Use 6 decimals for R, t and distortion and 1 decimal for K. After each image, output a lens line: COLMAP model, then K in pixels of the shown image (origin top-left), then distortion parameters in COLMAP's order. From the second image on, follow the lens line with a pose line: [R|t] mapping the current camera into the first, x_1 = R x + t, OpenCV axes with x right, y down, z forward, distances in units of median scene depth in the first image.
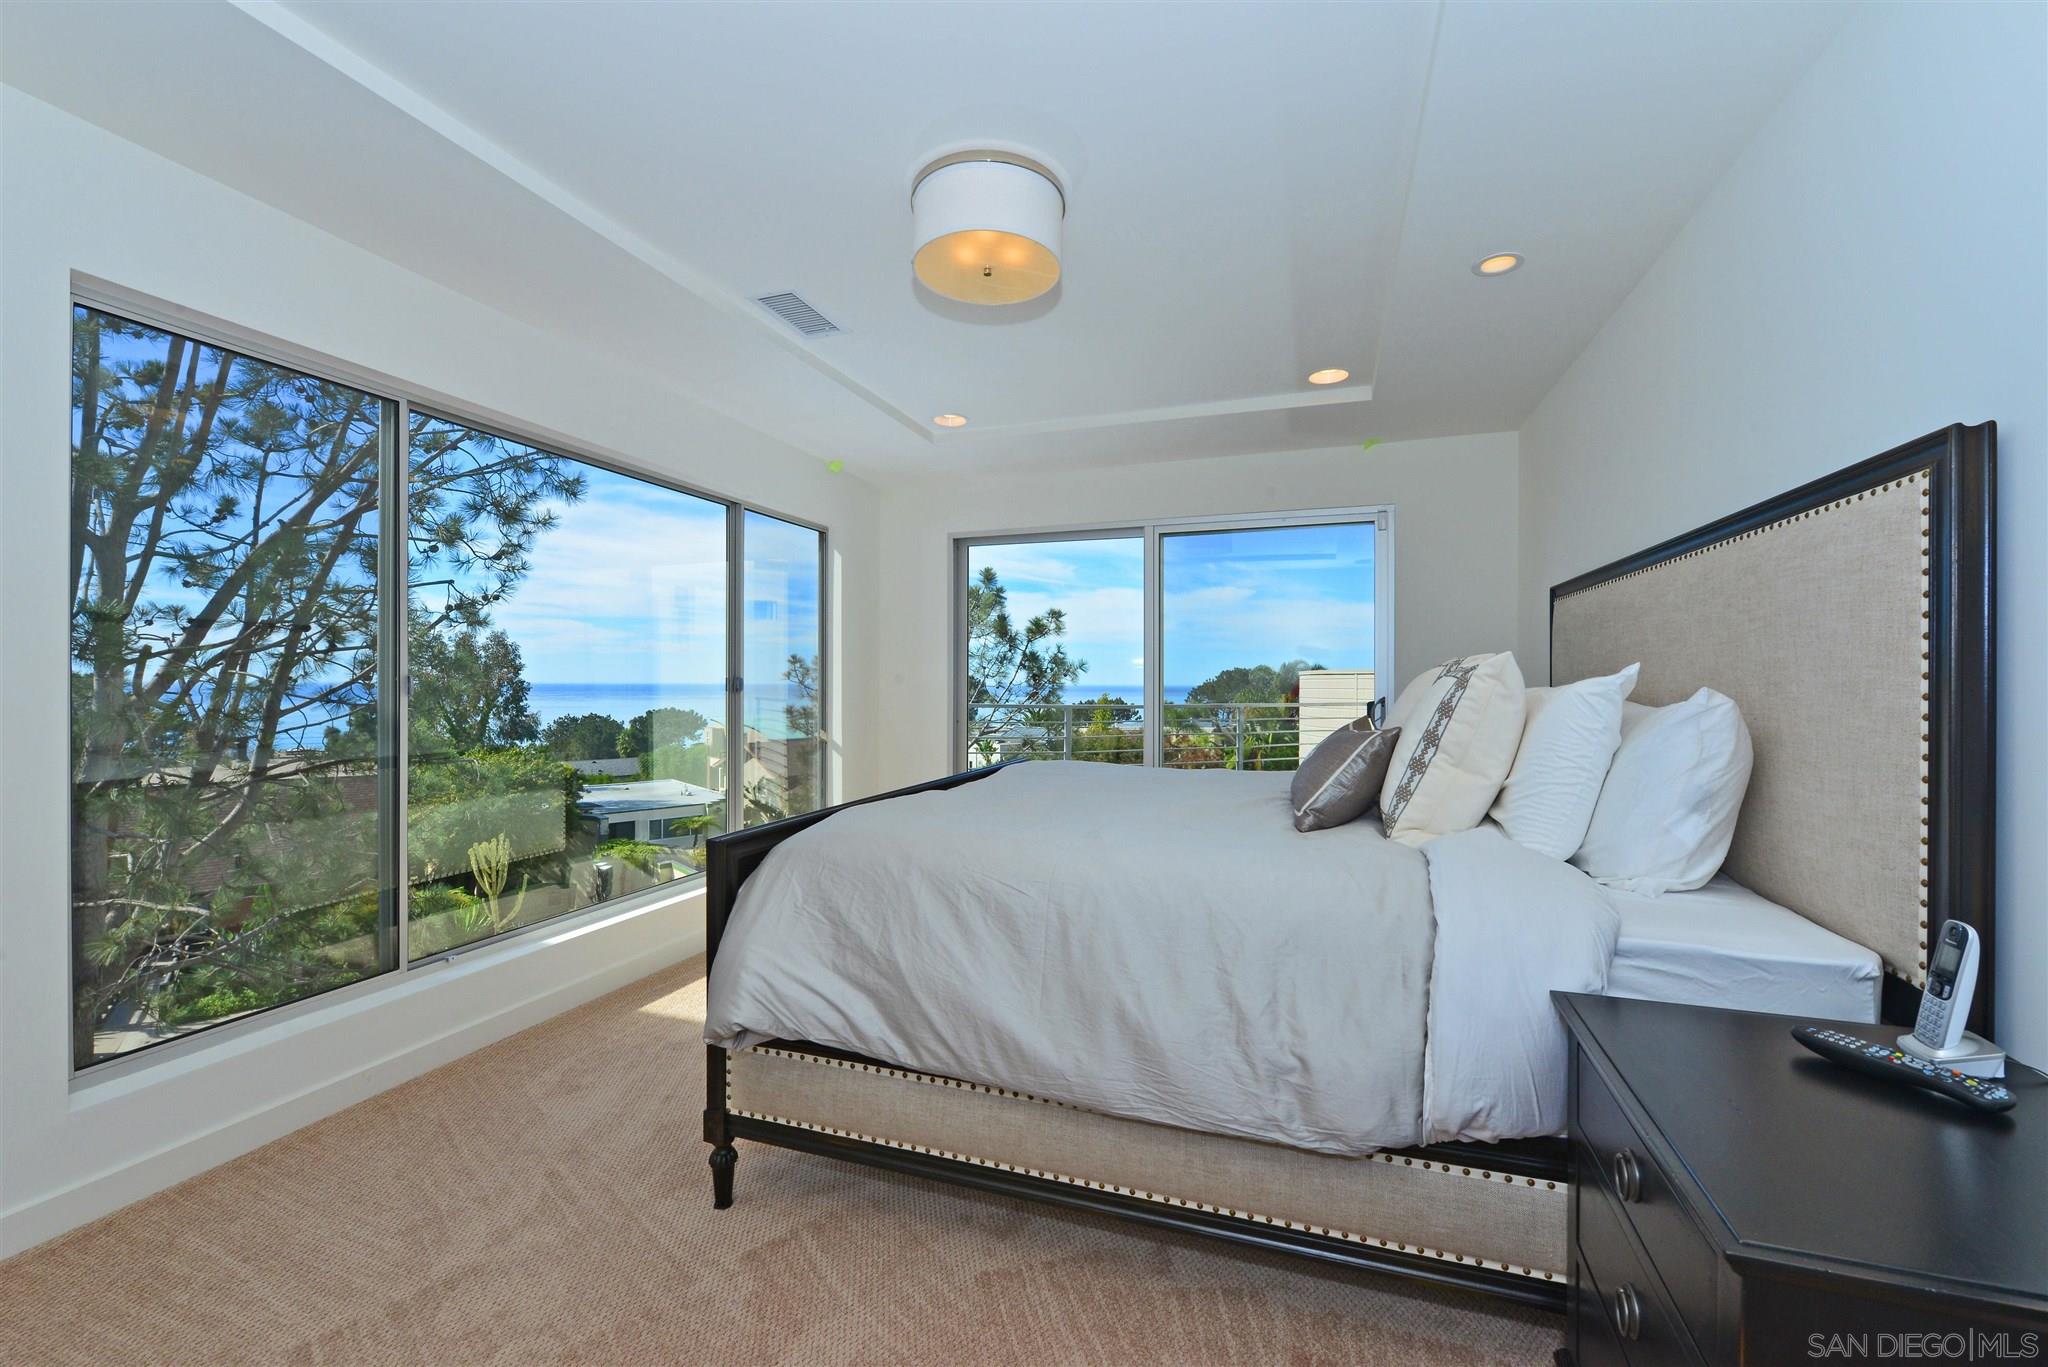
lens RADIAL K [[815.5, 0, 1038.4], [0, 815.5, 684.3], [0, 0, 1]] dist [-0.013683, -0.000637]
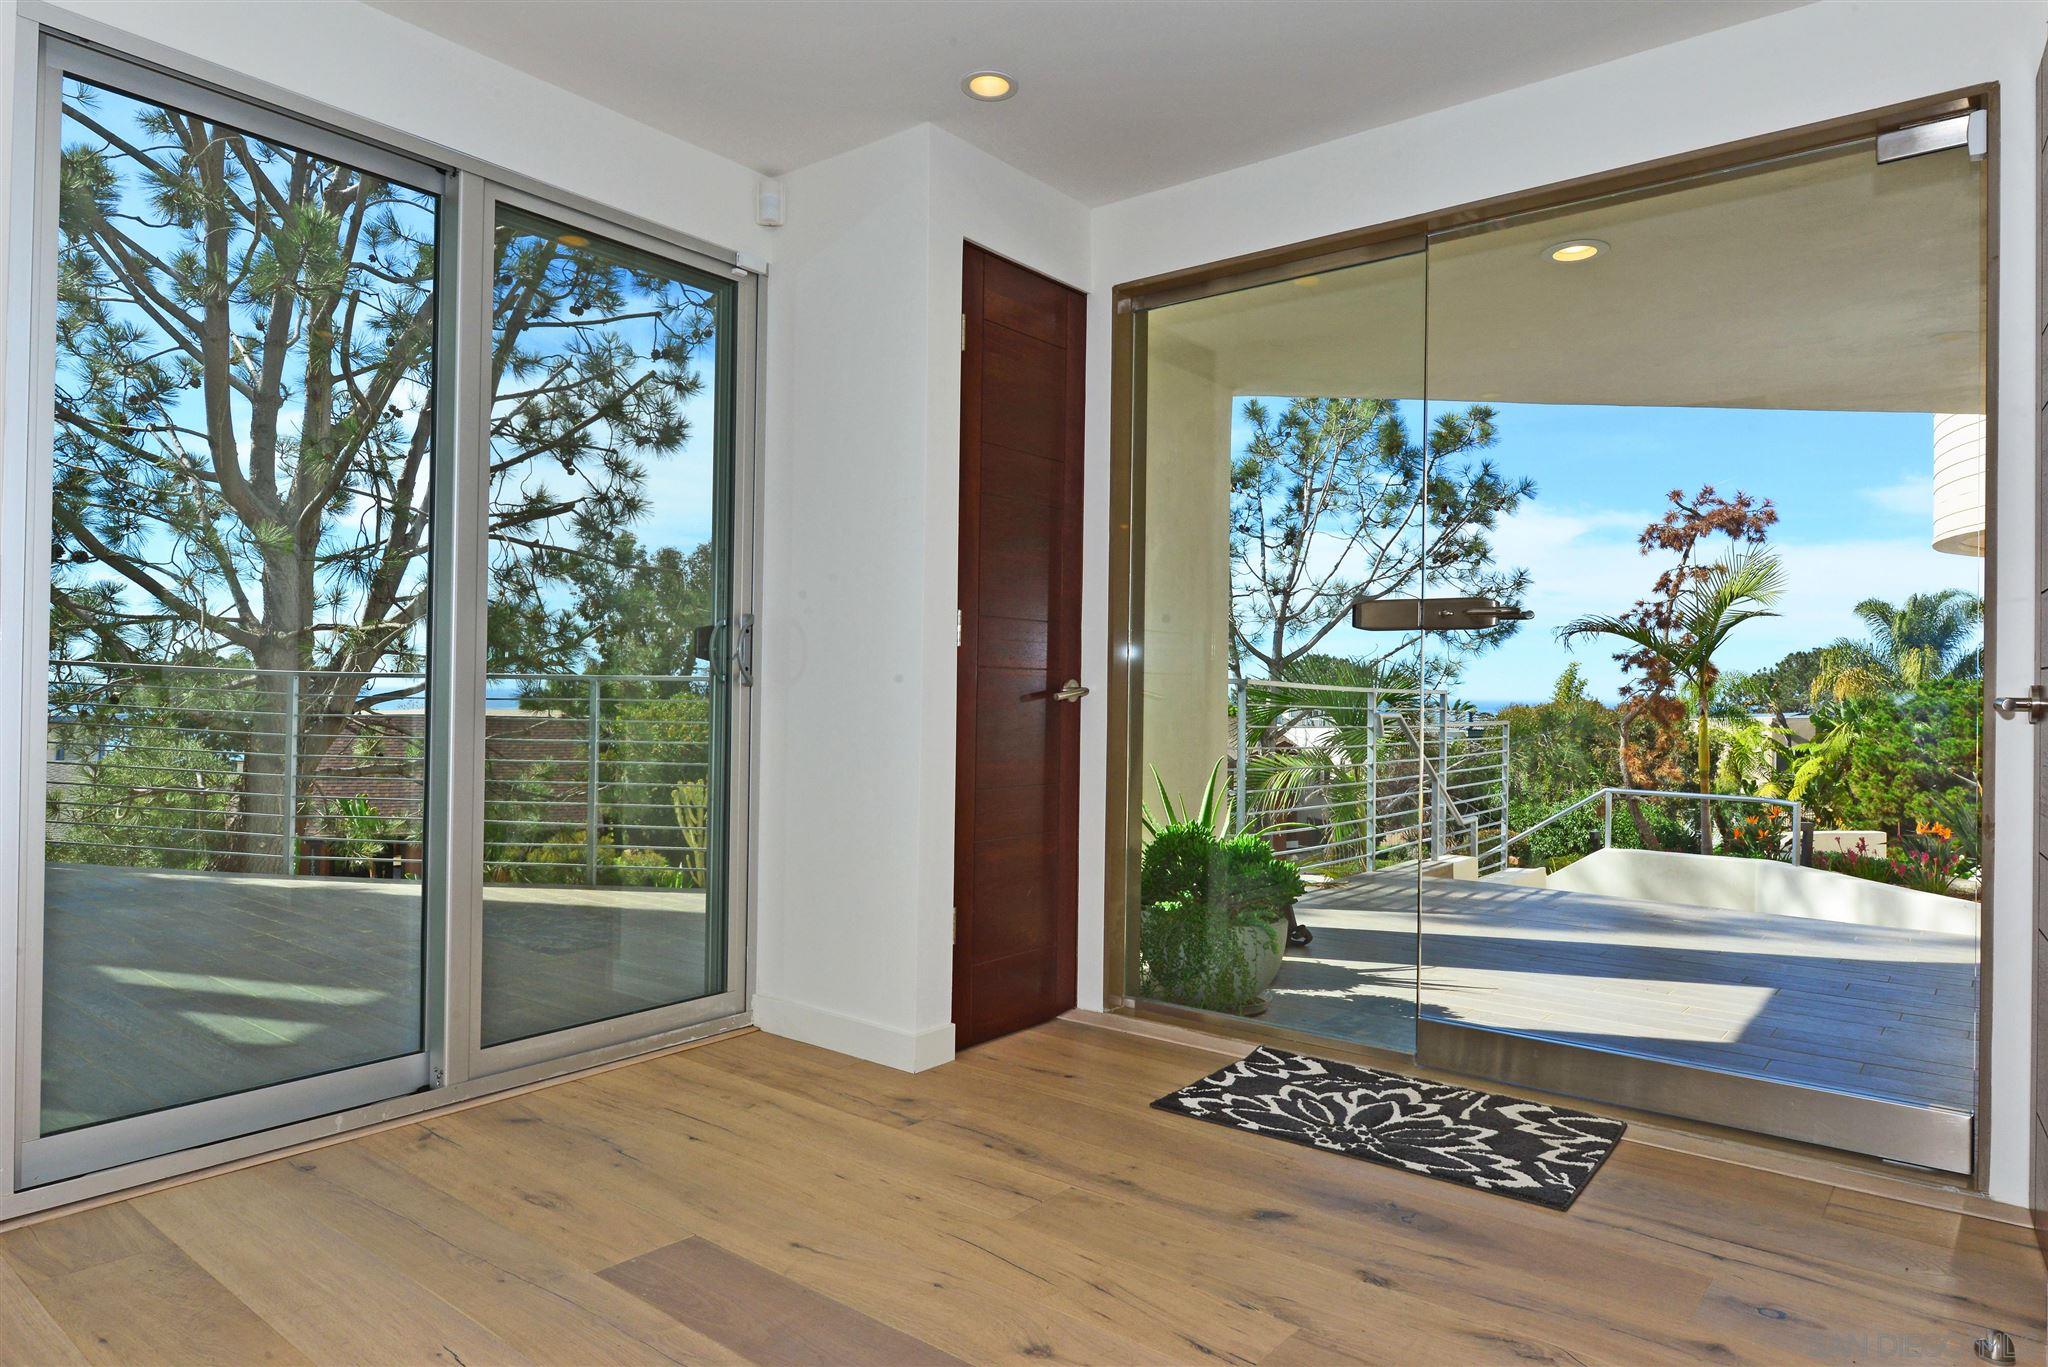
lens RADIAL K [[1242.7, 0, 1037.7], [0, 1242.7, 682.6], [0, 0, 1]] dist [-0.007034, 0.001197]
pose [[0.947000, 0.006653, -0.321164, 0.006038], [-0.011114, 0.999866, -0.012059, 0.133799], [0.321041, 0.014989, 0.946947, -0.008255]]
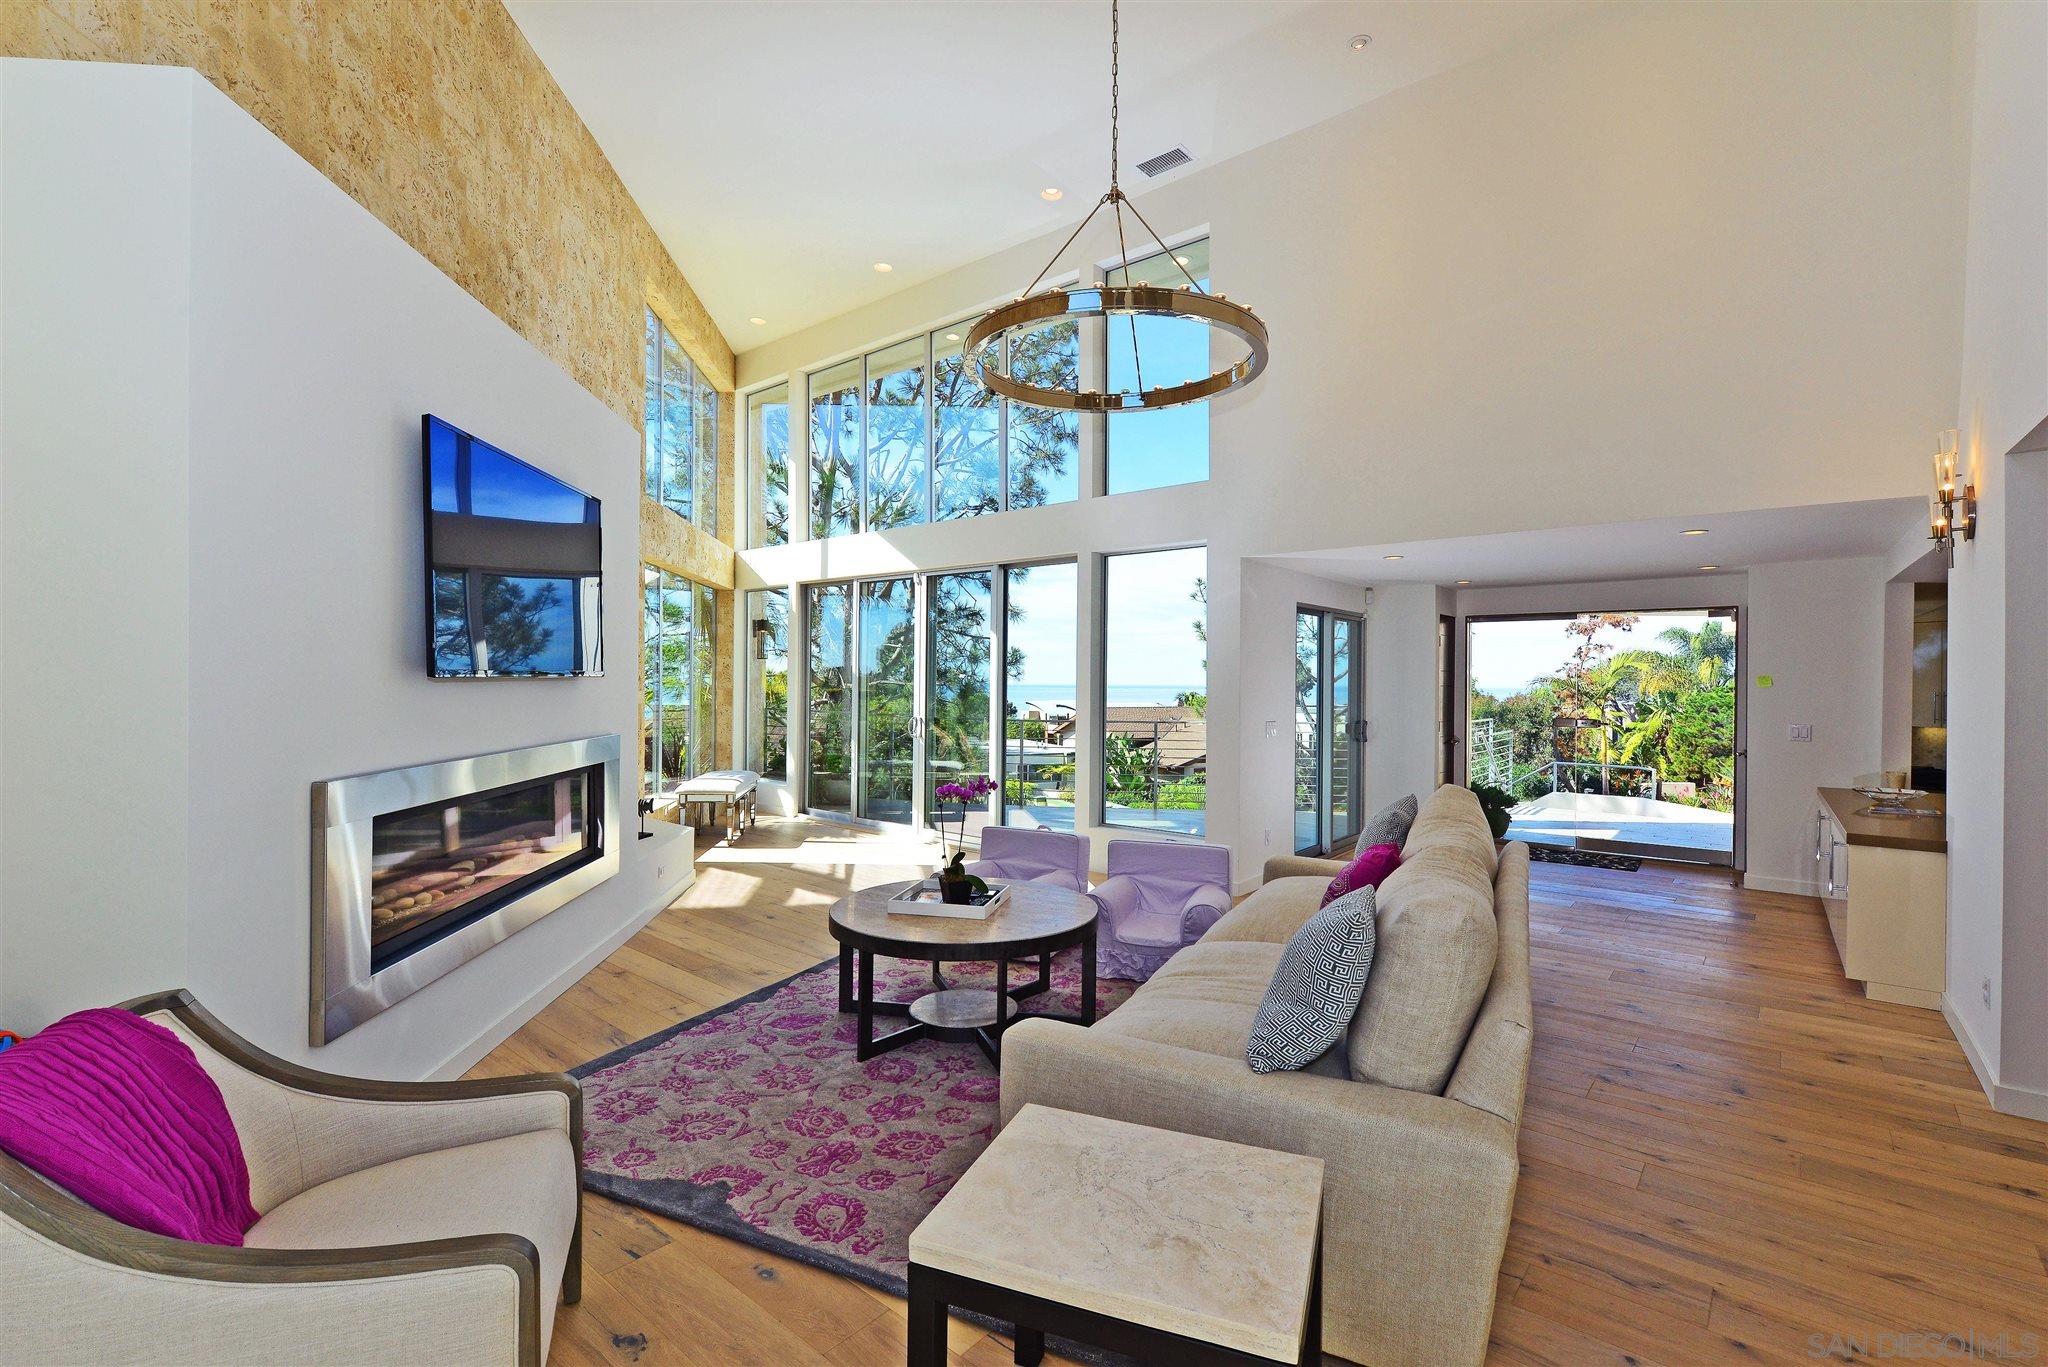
lens RADIAL K [[924.2, 0, 1031.9], [0, 924.2, 690.9], [0, 0, 1]] dist [-0.004565, -0.000658]
pose [[0.941713, 0.004126, -0.336391, -0.079379], [-0.002903, 0.999987, 0.004139, 0.110219], [0.336403, -0.002922, 0.941713, -0.282784]]
